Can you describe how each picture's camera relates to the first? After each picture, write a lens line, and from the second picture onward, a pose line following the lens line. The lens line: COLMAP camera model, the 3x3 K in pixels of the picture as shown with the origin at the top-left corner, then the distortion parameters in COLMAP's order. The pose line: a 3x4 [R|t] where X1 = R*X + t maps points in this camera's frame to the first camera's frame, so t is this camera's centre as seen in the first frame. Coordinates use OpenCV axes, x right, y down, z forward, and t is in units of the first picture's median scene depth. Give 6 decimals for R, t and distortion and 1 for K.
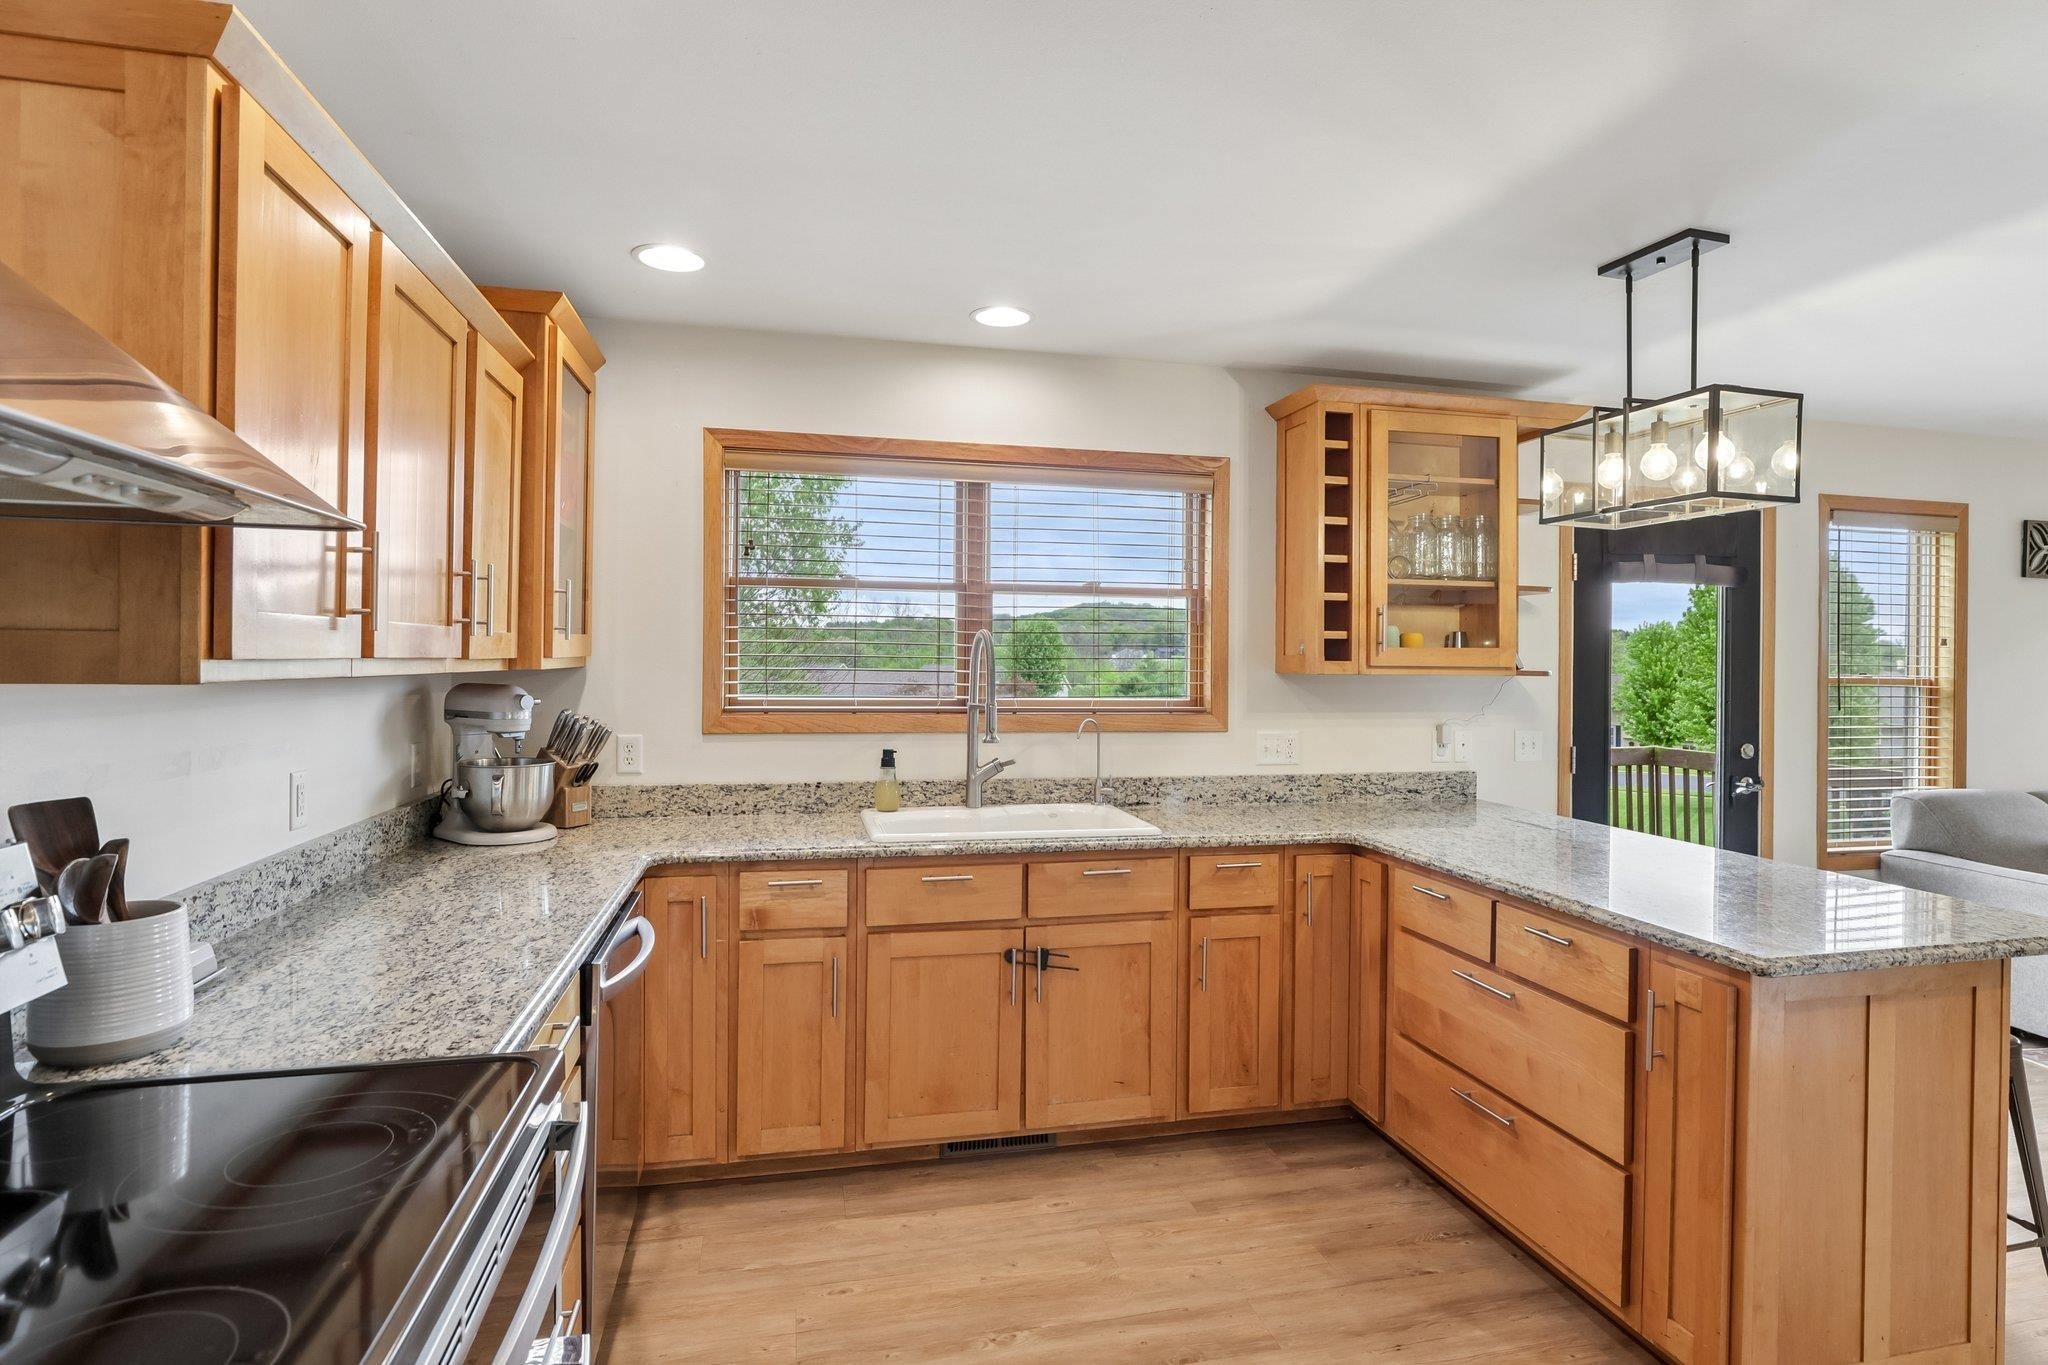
lens RADIAL K [[1048.5, 0, 1025.2], [0, 1048.5, 665.7], [0, 0, 1]] dist [-0.005621, -0.000755]
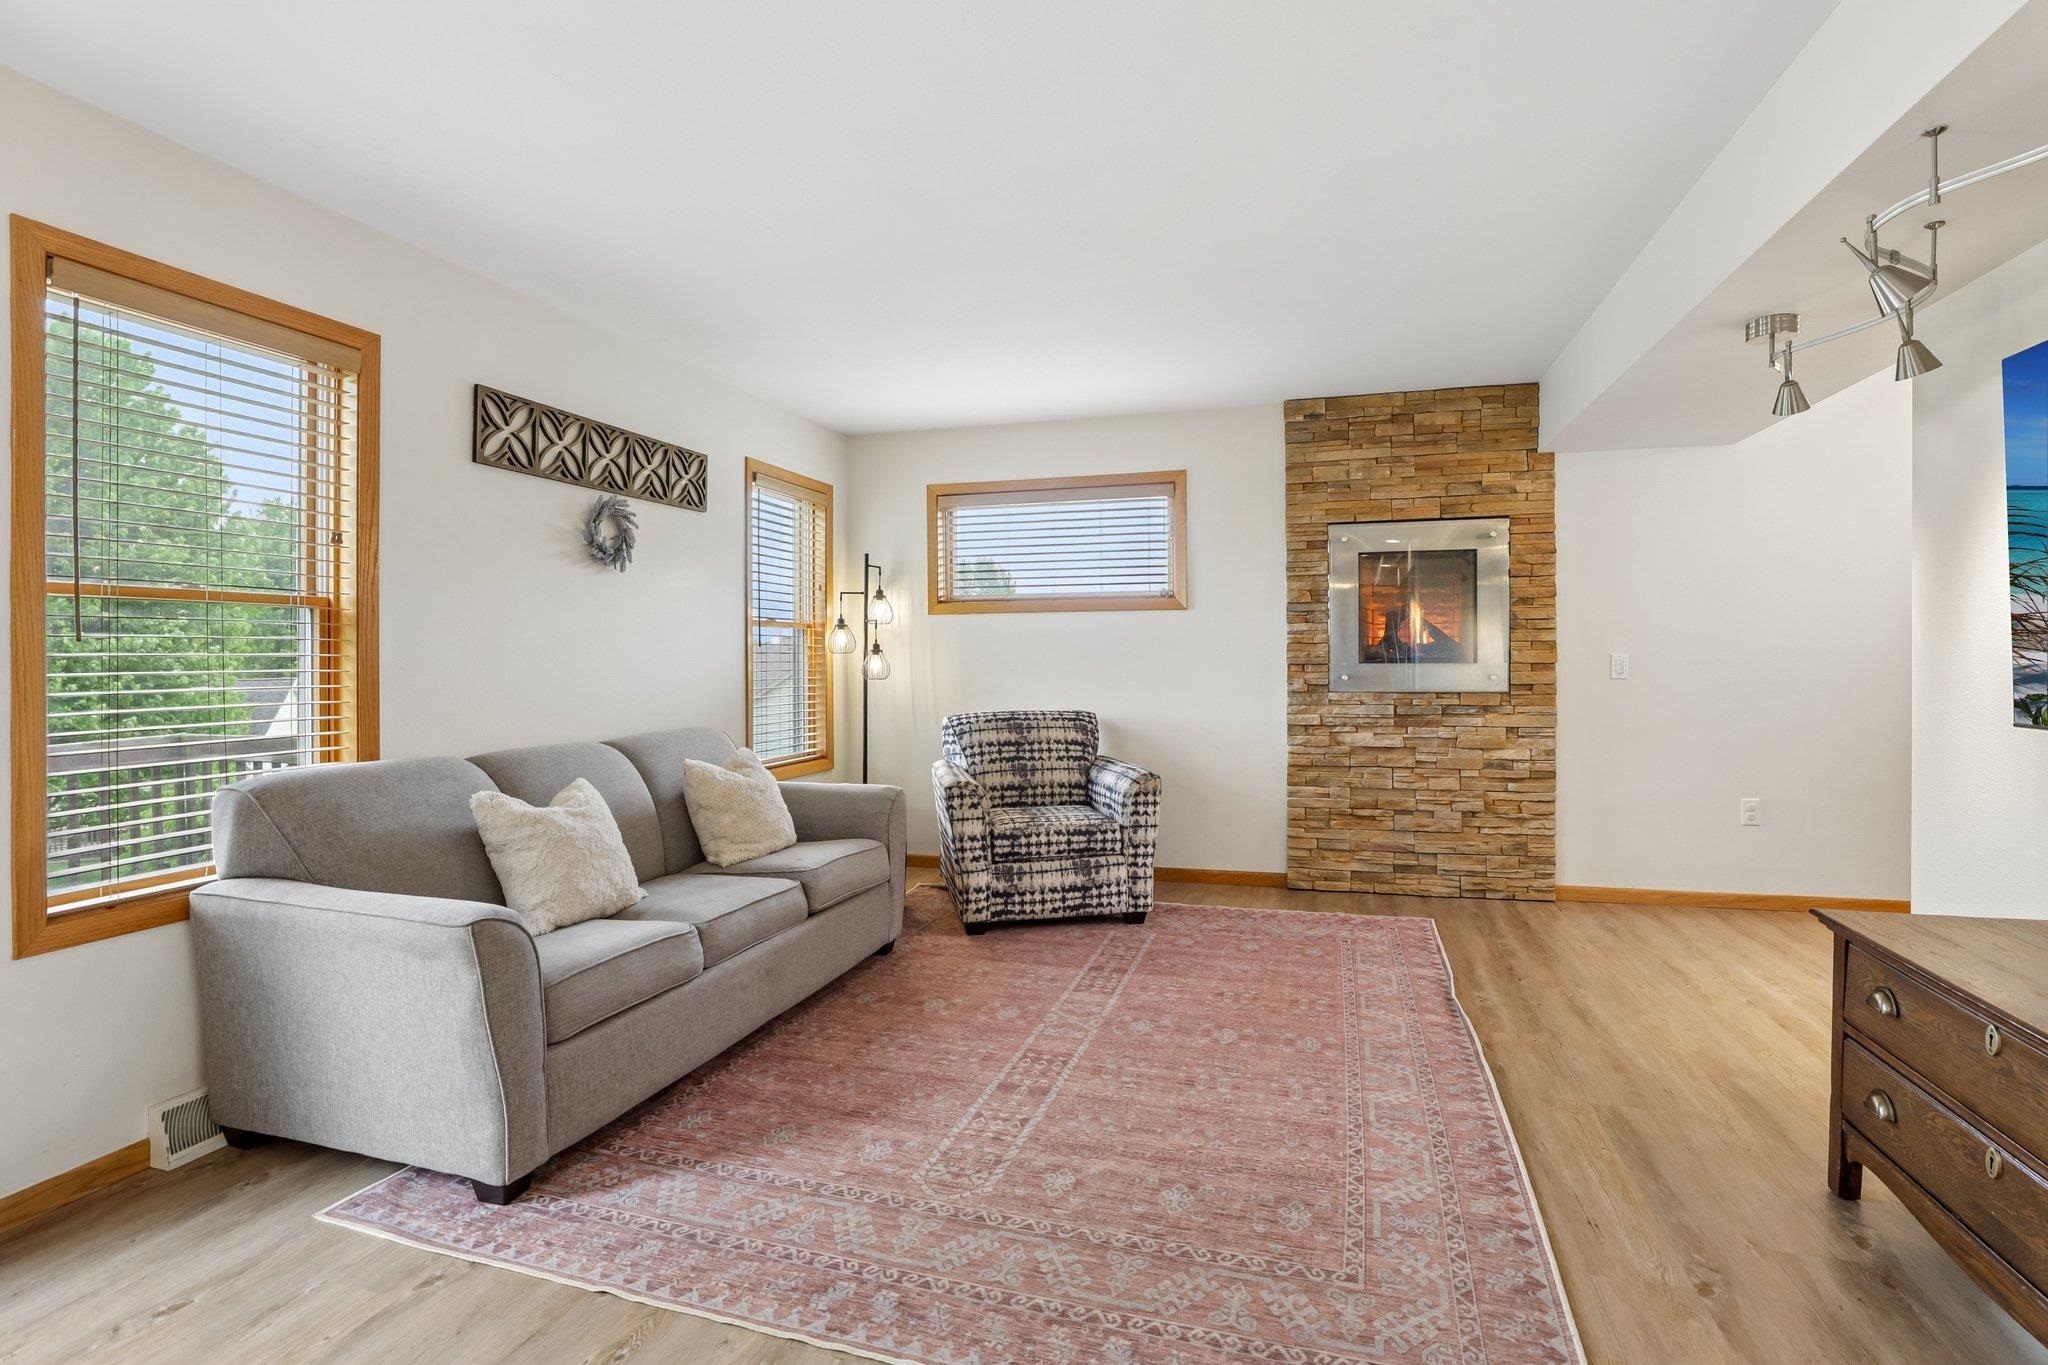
lens RADIAL K [[959.6, 0, 1027.2], [0, 959.6, 665.4], [0, 0, 1]] dist [-0.000822, 0.000470]
pose [[0.518690, -0.020722, 0.854711, 0.588262], [0.008383, 0.999781, 0.019151, 0.048075], [-0.854921, -0.002768, 0.518751, 0.324505]]
